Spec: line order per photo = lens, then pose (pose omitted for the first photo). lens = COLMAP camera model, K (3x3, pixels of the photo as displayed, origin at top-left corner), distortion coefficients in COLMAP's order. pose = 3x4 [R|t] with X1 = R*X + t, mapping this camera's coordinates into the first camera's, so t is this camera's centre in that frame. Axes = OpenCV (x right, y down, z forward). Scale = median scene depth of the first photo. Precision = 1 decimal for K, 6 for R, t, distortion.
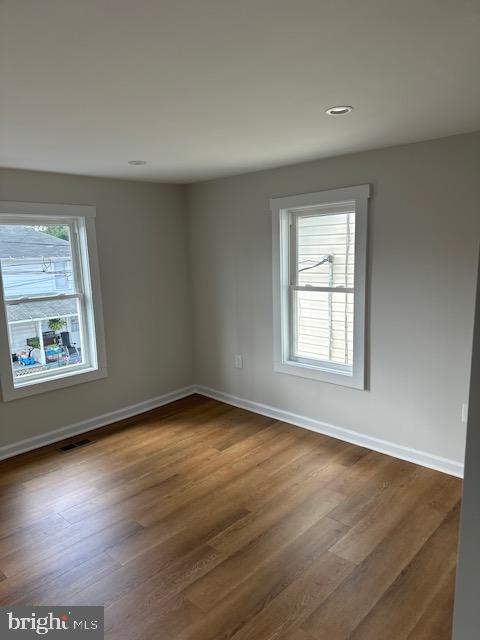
lens RADIAL K [[451.9, 0, 239.0], [0, 451.9, 325.0], [0, 0, 1]] dist [0.041287, -0.039725]
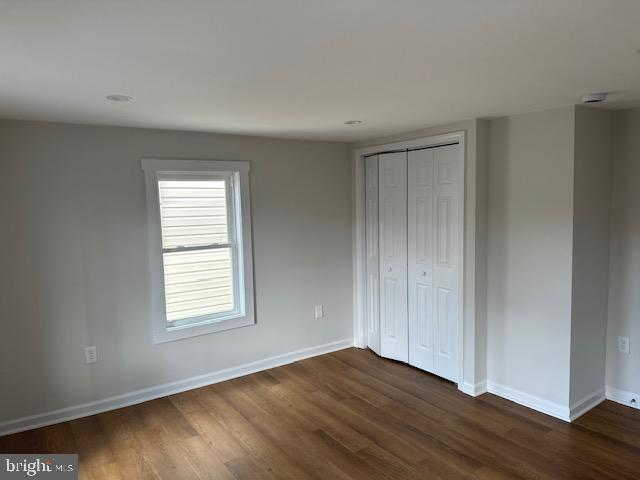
lens RADIAL K [[451.9, 0, 318.6], [0, 451.9, 236.8], [0, 0, 1]] dist [0.041287, -0.039725]
pose [[0.200661, -0.053773, 0.978184, -0.828424], [0.184437, 0.982711, 0.016187, -0.073124], [-0.962142, 0.177165, 0.207110, 0.507037]]
